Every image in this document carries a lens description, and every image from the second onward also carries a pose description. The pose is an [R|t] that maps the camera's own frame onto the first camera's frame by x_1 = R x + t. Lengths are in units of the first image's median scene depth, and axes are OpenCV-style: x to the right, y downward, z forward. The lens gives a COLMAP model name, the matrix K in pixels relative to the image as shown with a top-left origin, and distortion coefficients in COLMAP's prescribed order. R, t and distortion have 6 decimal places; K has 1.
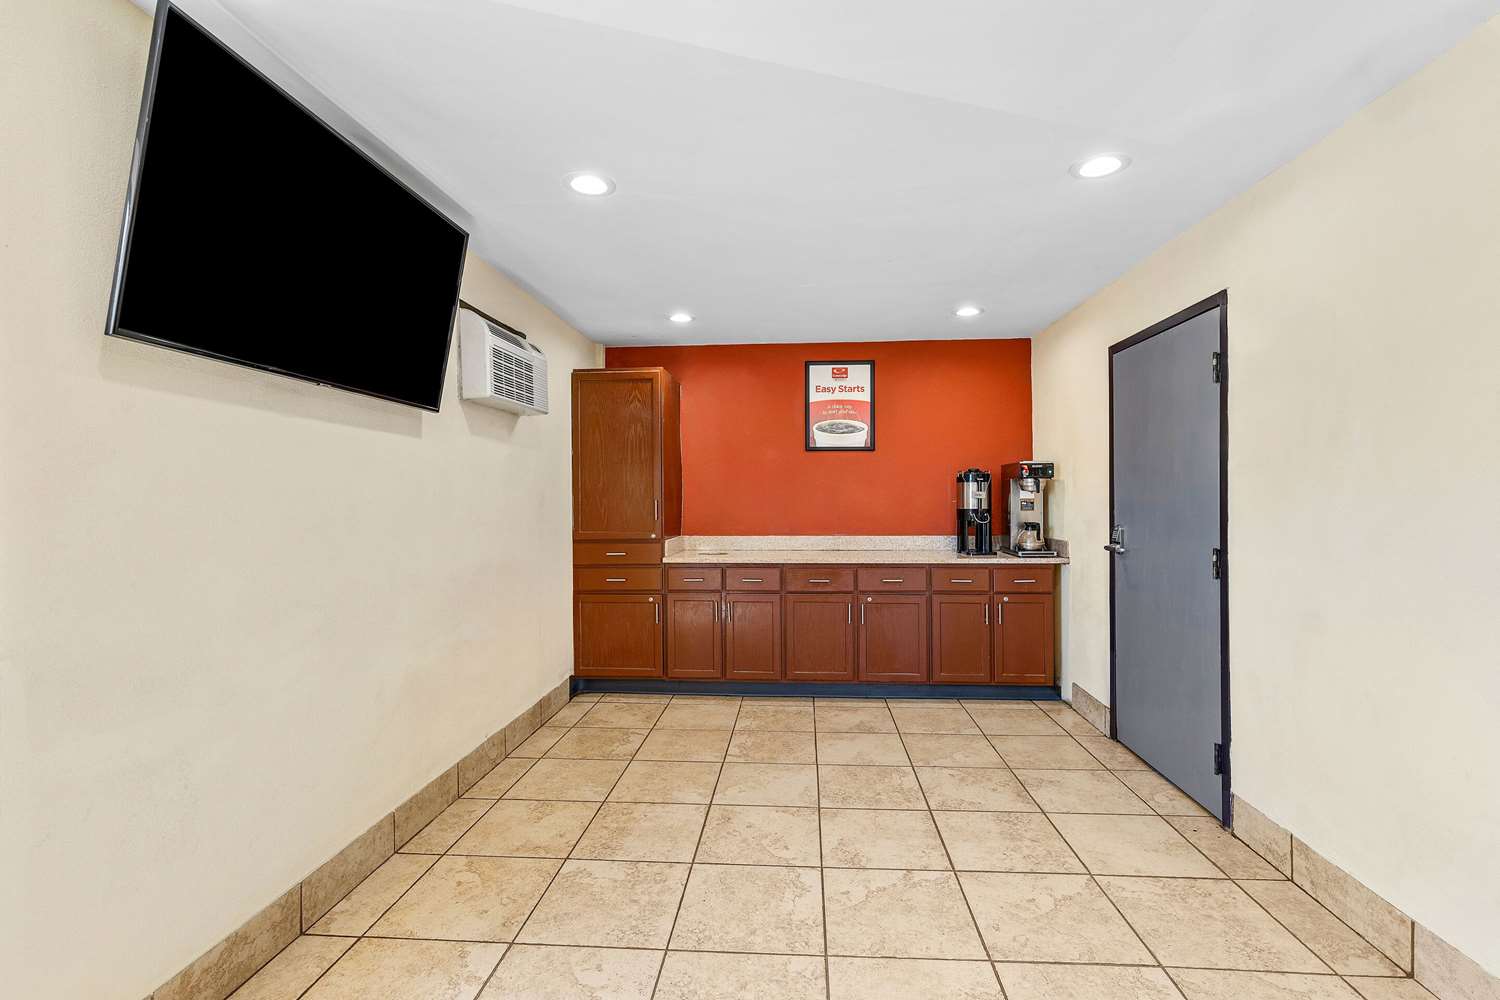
lens RADIAL K [[678.3, 0, 754.9], [0, 678.3, 496.0], [0, 0, 1]] dist [0.000924, 0.000028]
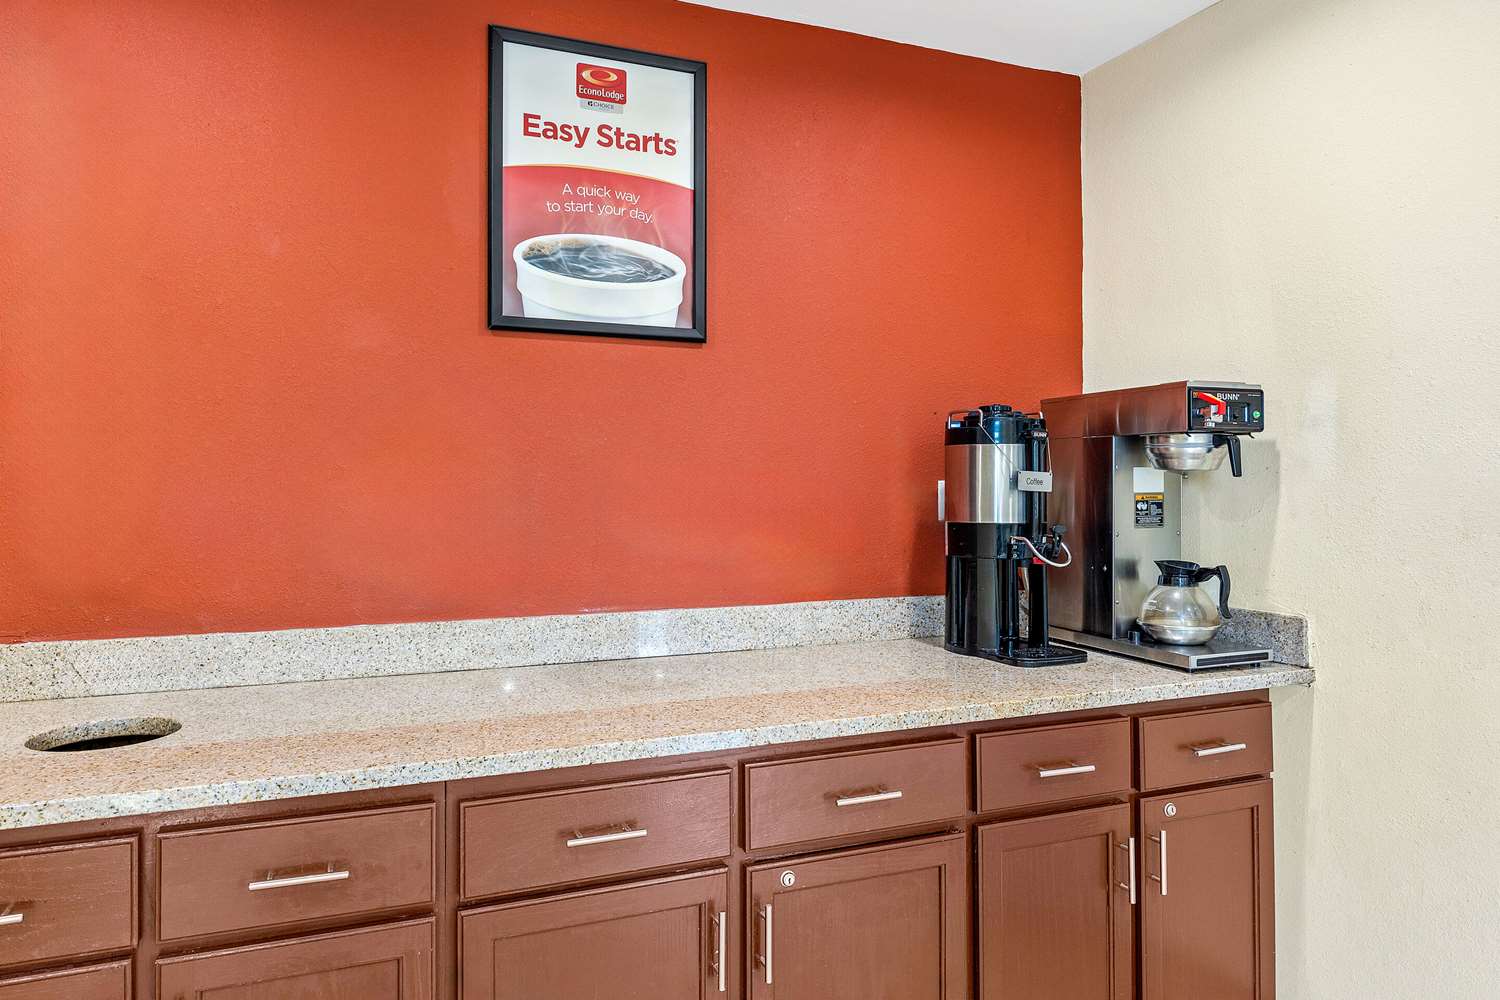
lens RADIAL K [[952.2, 0, 709.1], [0, 952.2, 465.7], [0, 0, 1]] dist [-0.000078, -0.000224]
pose [[0.900822, 0.008507, 0.434106, -0.017205], [-0.005096, 0.999946, -0.009019, -0.004360], [-0.434159, 0.005912, 0.900817, 0.591601]]
